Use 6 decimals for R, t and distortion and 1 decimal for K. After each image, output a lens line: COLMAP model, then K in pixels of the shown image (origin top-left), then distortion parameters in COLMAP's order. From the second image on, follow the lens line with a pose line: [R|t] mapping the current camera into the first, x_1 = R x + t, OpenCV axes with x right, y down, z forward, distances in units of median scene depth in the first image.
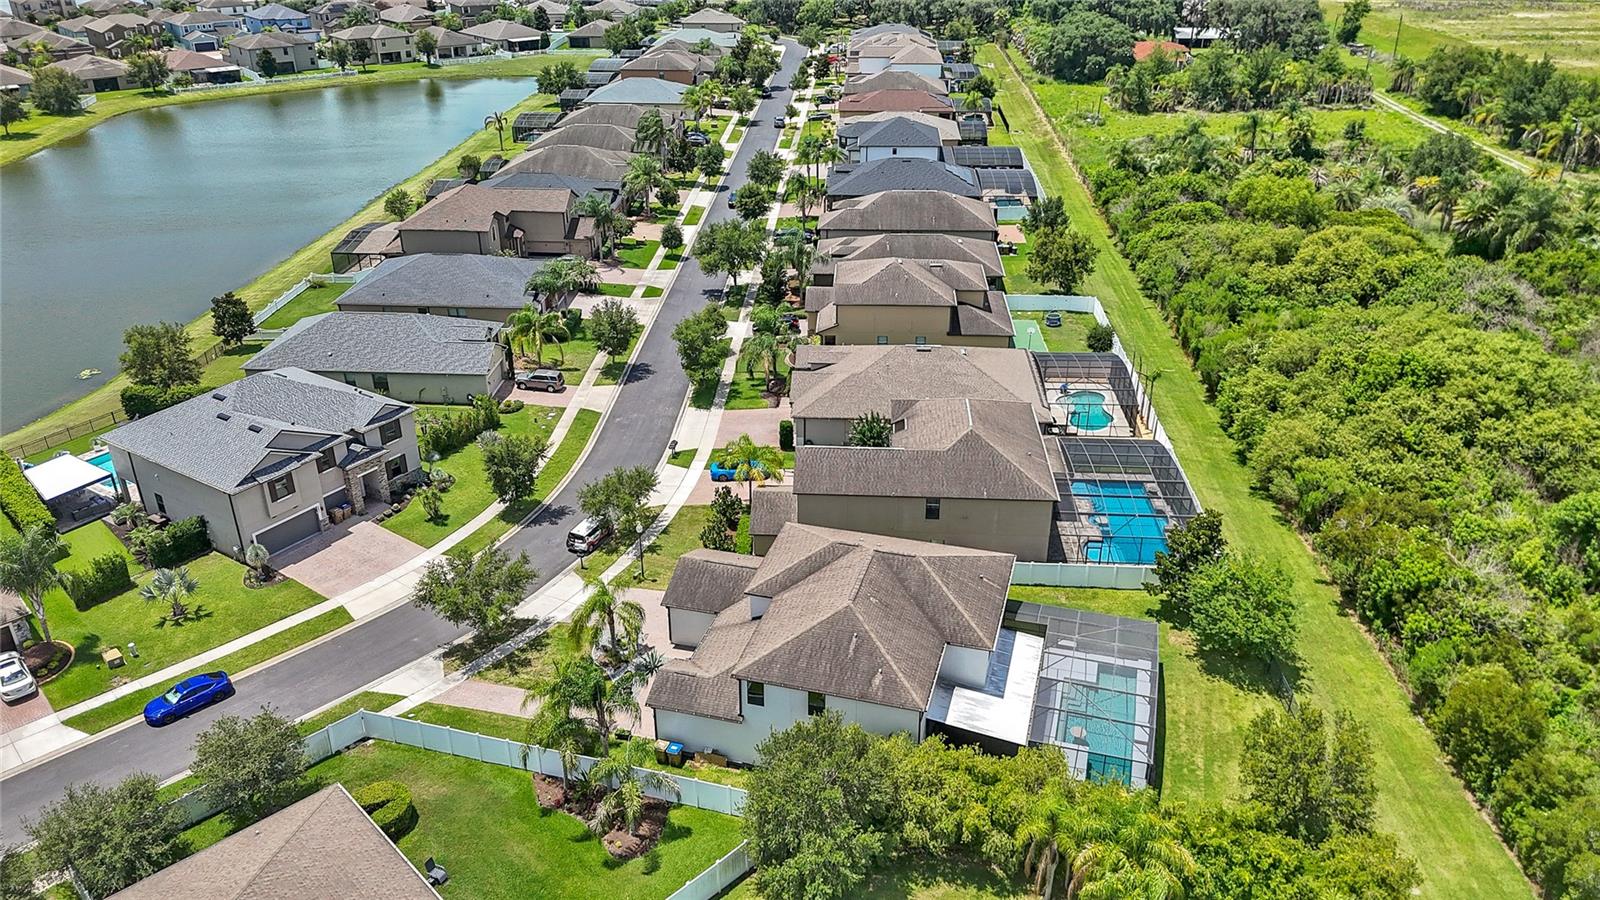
lens RADIAL K [[1170.9, 0, 802.3], [0, 1170.9, 457.6], [0, 0, 1]] dist [0.115801, -0.157793]
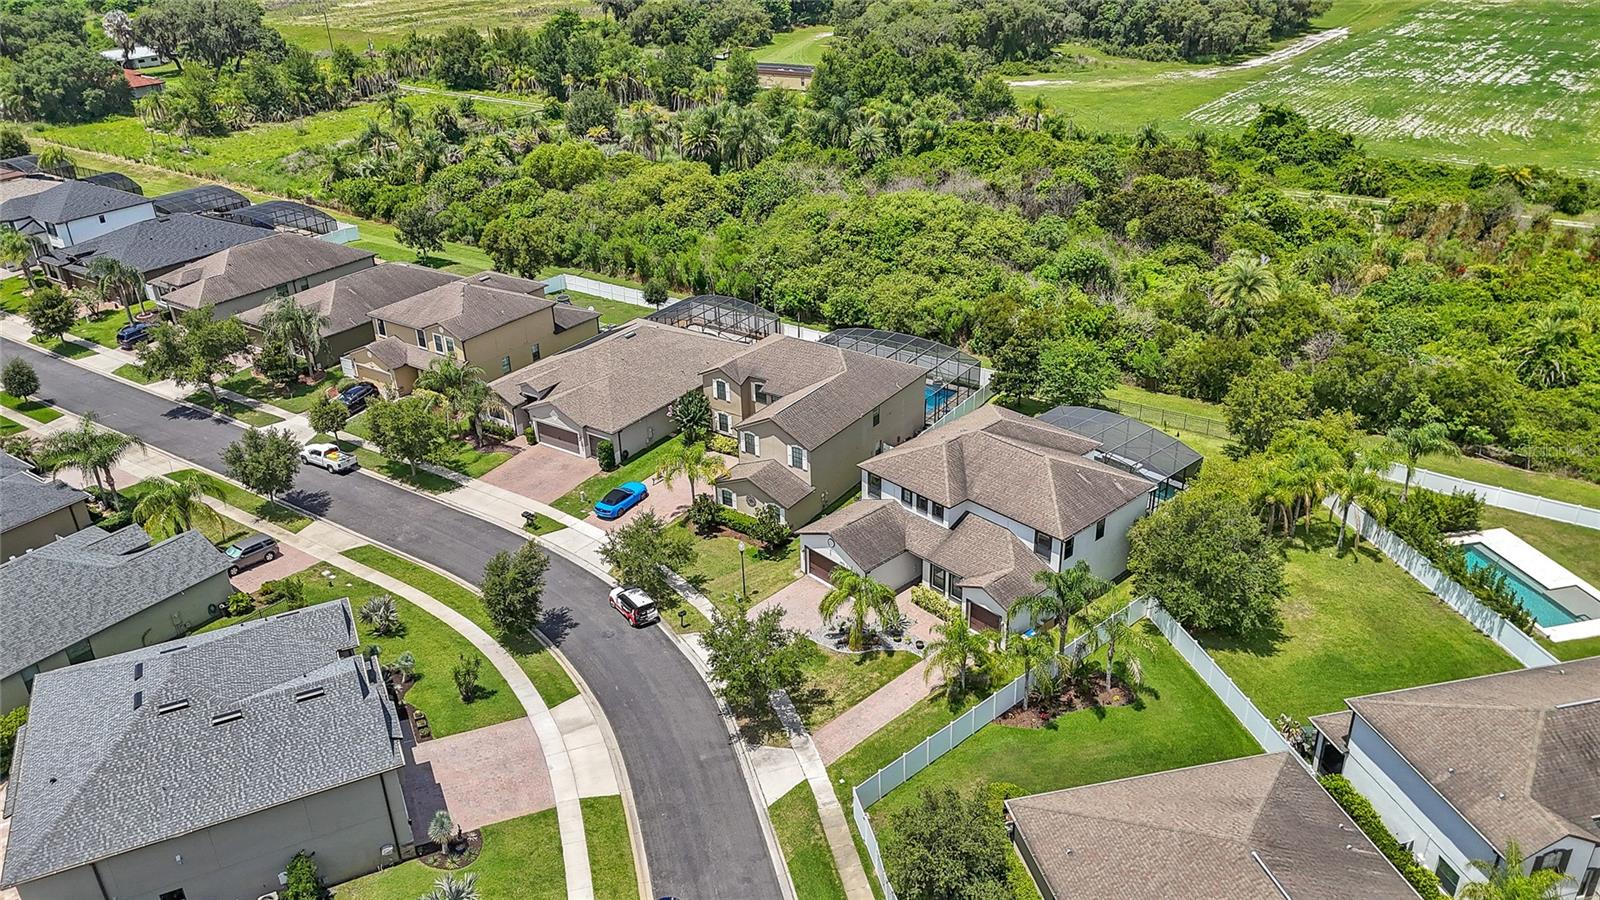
lens RADIAL K [[1170.9, 0, 802.3], [0, 1170.9, 457.6], [0, 0, 1]] dist [0.115801, -0.157793]
pose [[0.519899, -0.400032, 0.754771, -0.588770], [0.405227, 0.893322, 0.194337, -0.125213], [-0.751994, 0.204818, 0.626541, 0.246883]]
